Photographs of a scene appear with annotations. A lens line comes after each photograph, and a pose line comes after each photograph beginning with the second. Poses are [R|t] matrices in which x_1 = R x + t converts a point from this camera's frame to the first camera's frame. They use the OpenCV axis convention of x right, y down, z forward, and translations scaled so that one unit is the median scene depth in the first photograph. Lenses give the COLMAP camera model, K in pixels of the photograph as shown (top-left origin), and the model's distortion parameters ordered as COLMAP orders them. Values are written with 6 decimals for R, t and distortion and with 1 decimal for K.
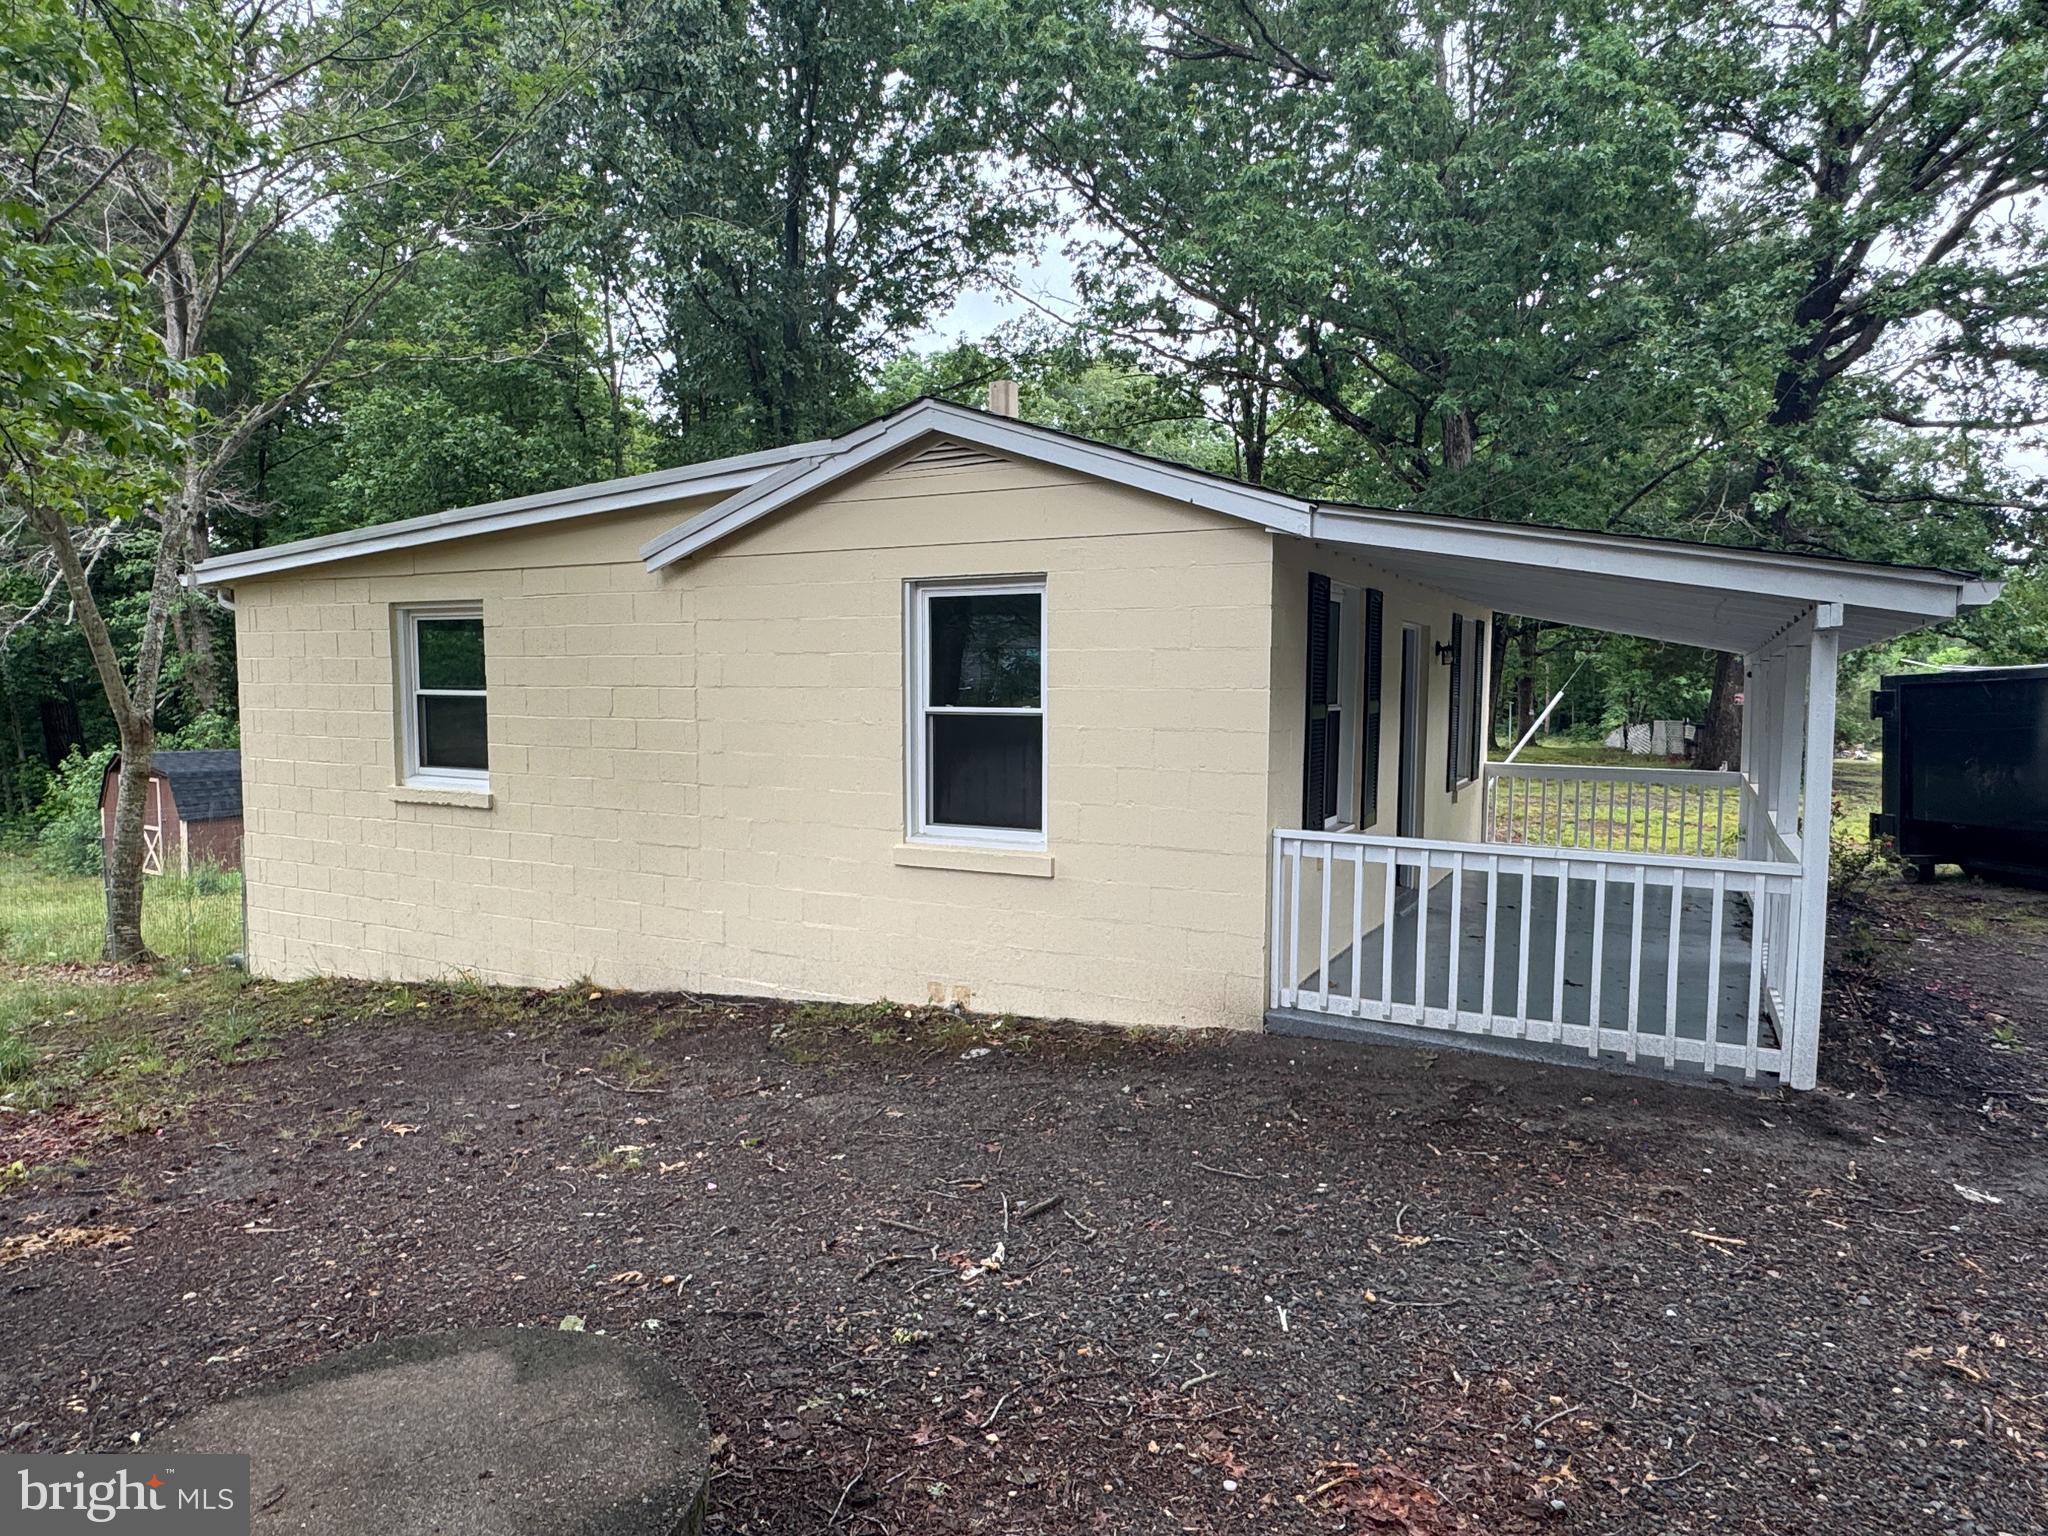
lens RADIAL K [[1115.2, 0, 1024.0], [0, 1115.2, 768.0], [0, 0, 1]] dist [0.042609, 0.000645]
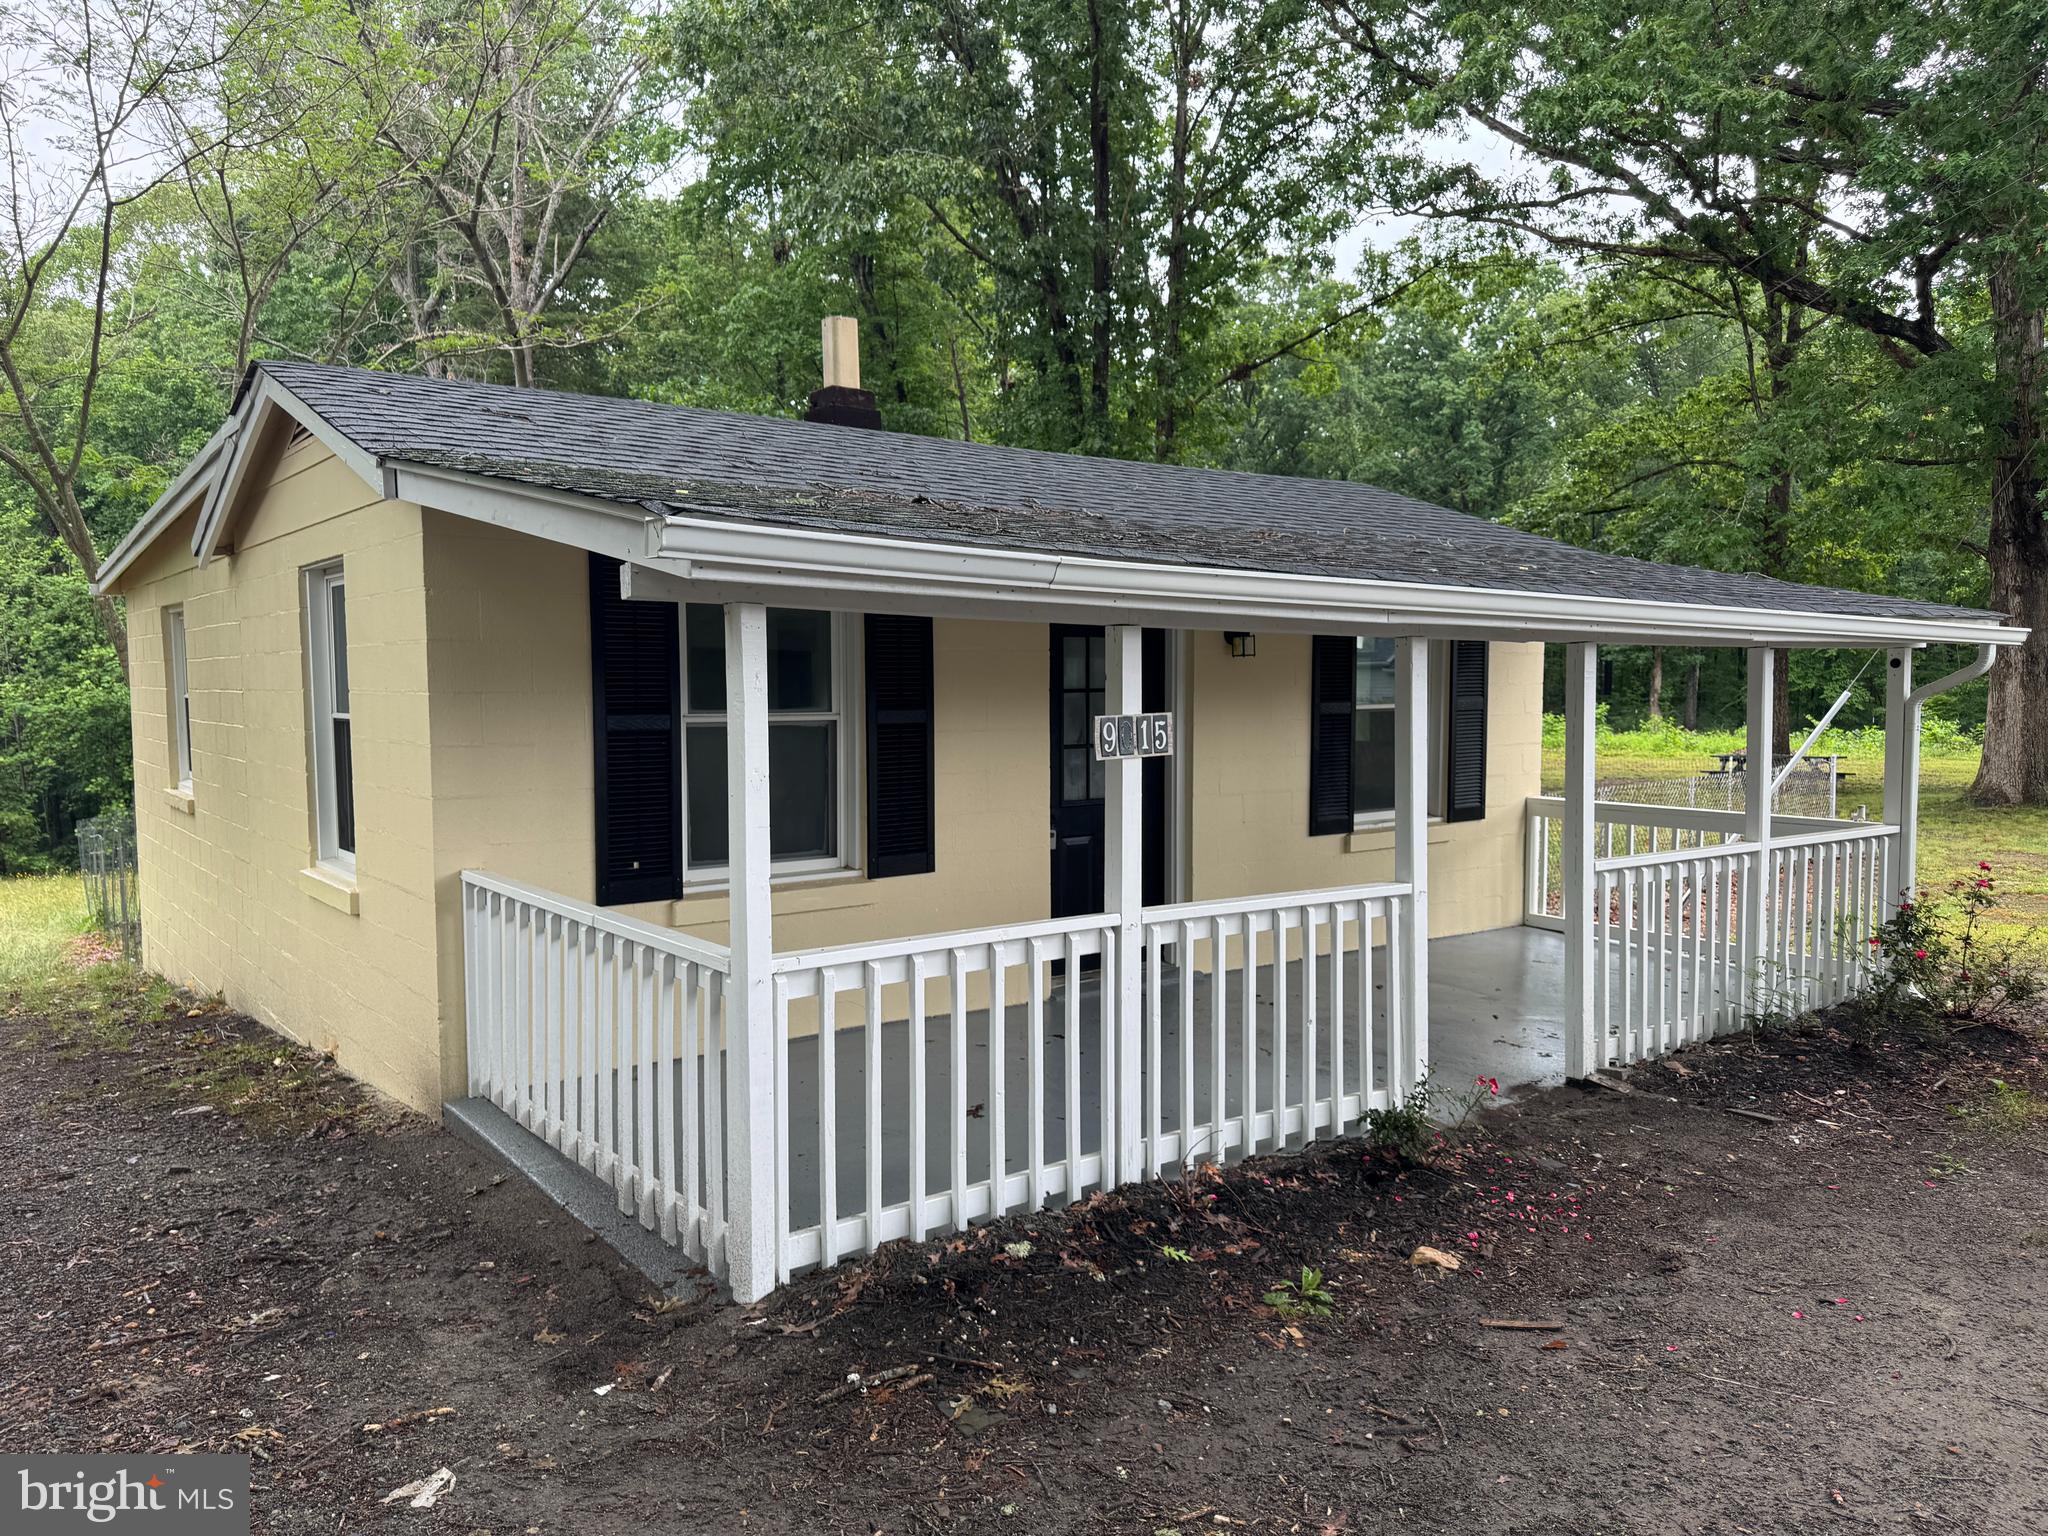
lens RADIAL K [[1355.2, 0, 1012.4], [0, 1355.2, 766.7], [0, 0, 1]] dist [0.106487, -0.086434]
pose [[0.887083, 0.010551, -0.461490, 1.116569], [-0.026375, 0.999264, -0.027852, 0.011209], [0.460857, 0.036878, 0.886708, 0.389765]]
